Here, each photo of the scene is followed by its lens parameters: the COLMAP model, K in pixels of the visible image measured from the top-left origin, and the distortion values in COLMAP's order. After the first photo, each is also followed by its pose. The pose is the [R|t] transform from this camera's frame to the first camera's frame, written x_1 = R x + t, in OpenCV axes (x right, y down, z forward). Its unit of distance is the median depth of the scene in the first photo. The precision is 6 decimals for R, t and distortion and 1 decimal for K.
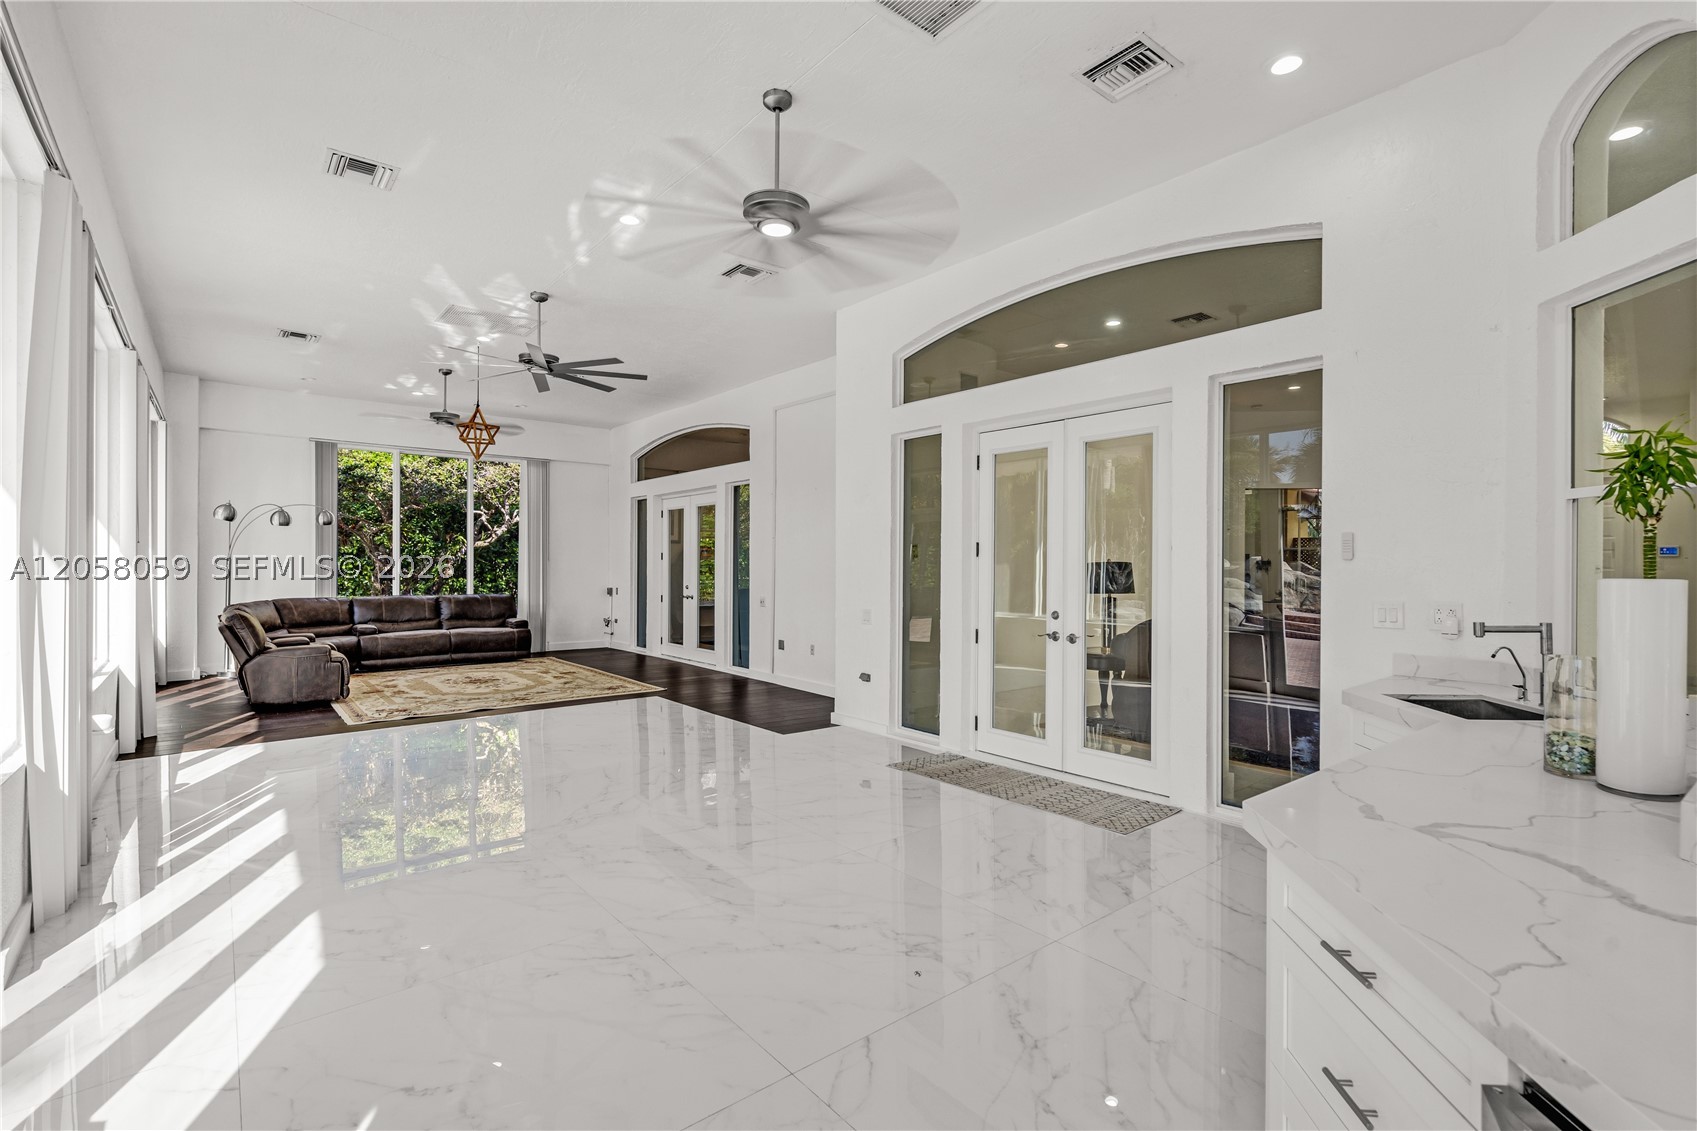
lens RADIAL K [[797.0, 0, 848.5], [0, 797.0, 565.5], [0, 0, 1]] dist [-0.001289, -0.000075]
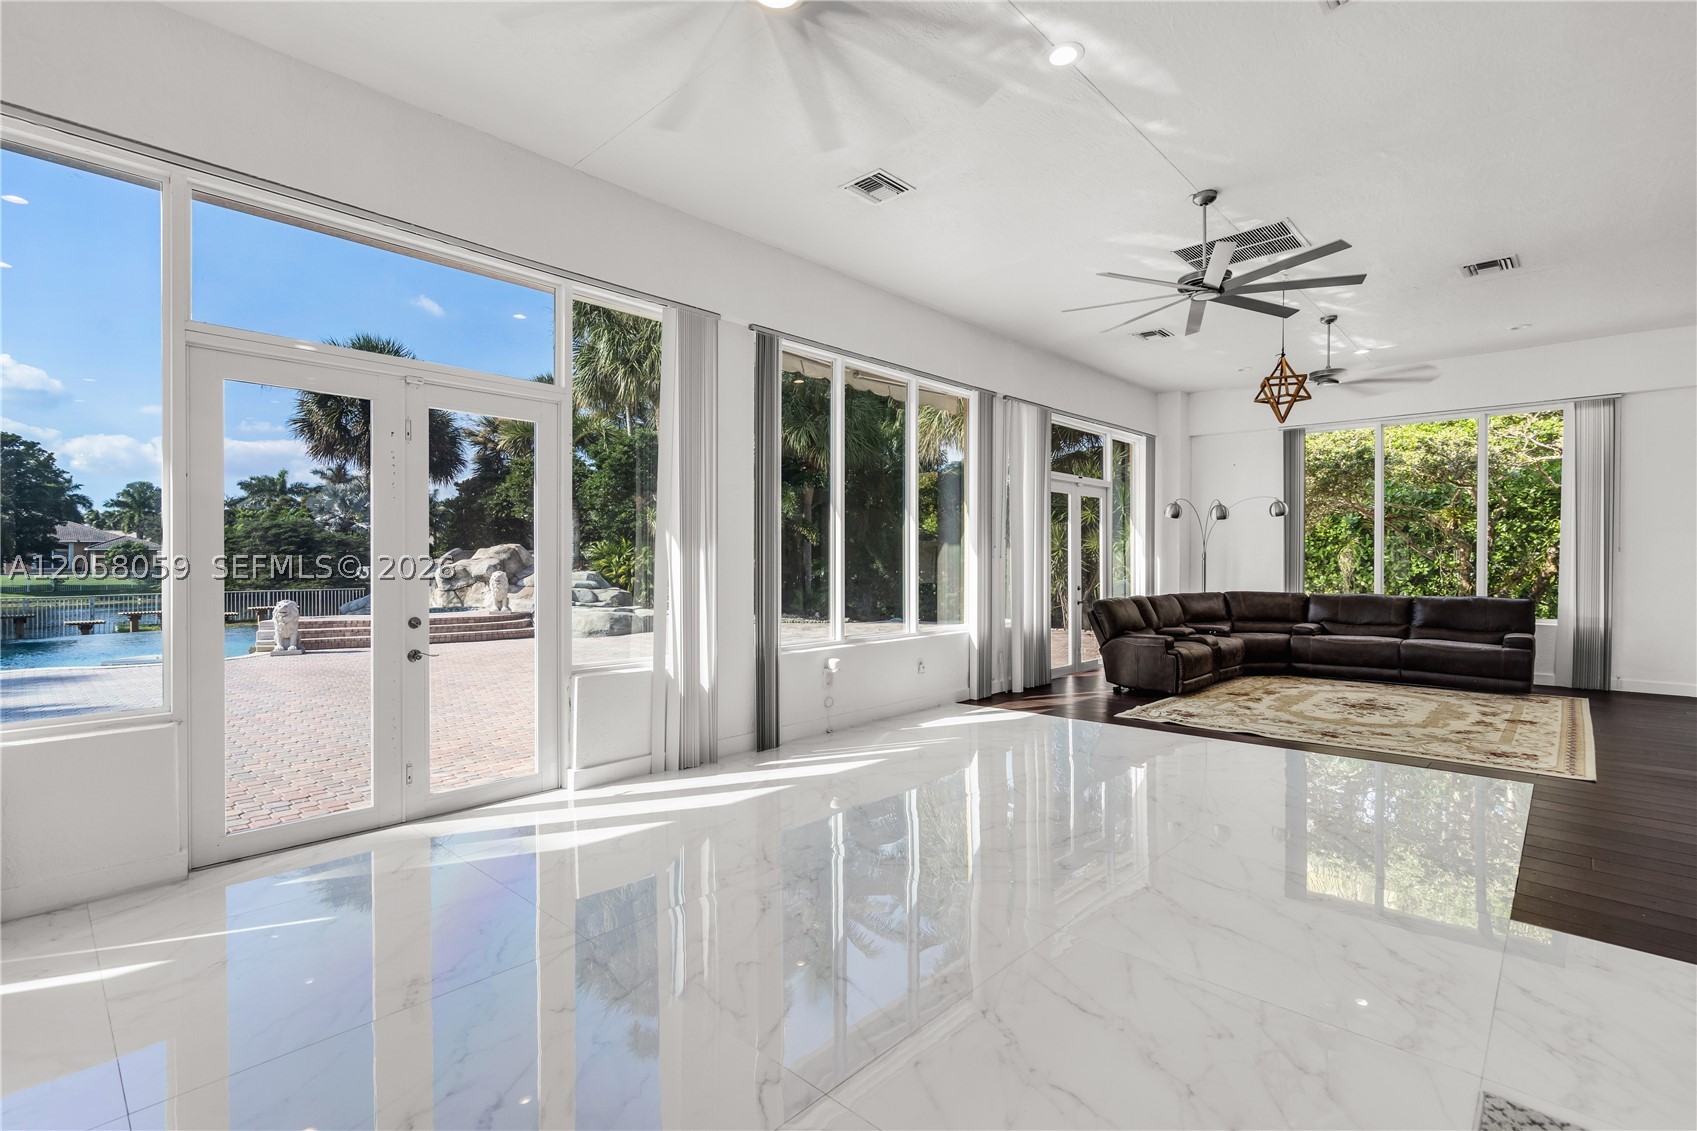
lens RADIAL K [[766.5, 0, 852.5], [0, 766.5, 559.1], [0, 0, 1]] dist [-0.000050, 0.000167]
pose [[0.139761, -0.003886, -0.990178, 0.172989], [-0.003835, 0.999983, -0.004466, 0.006131], [0.990178, 0.004422, 0.139744, 0.337972]]
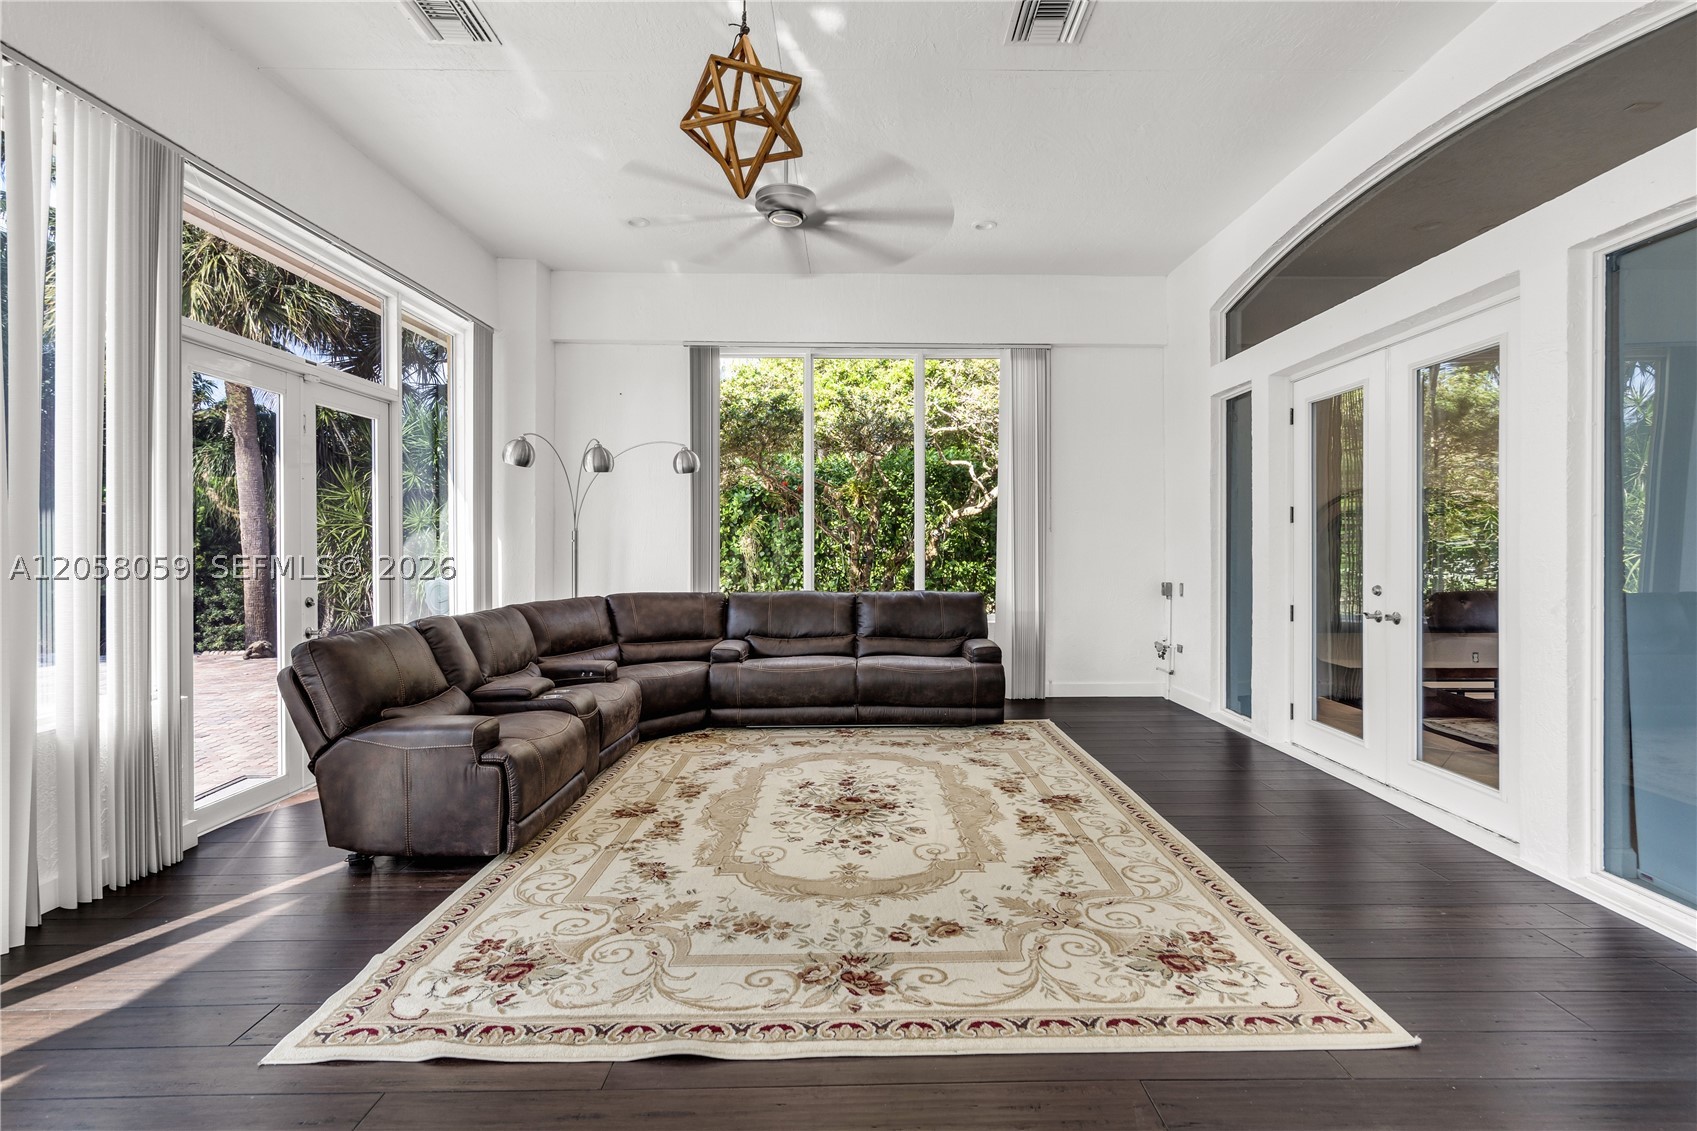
lens RADIAL K [[779.0, 0, 854.3], [0, 779.0, 546.3], [0, 0, 1]] dist [-0.001369, -0.000089]
pose [[0.784192, -0.004239, -0.620504, -0.172731], [0.002138, 0.999989, -0.004129, 0.006903], [0.620515, 0.001912, 0.784192, 0.569325]]
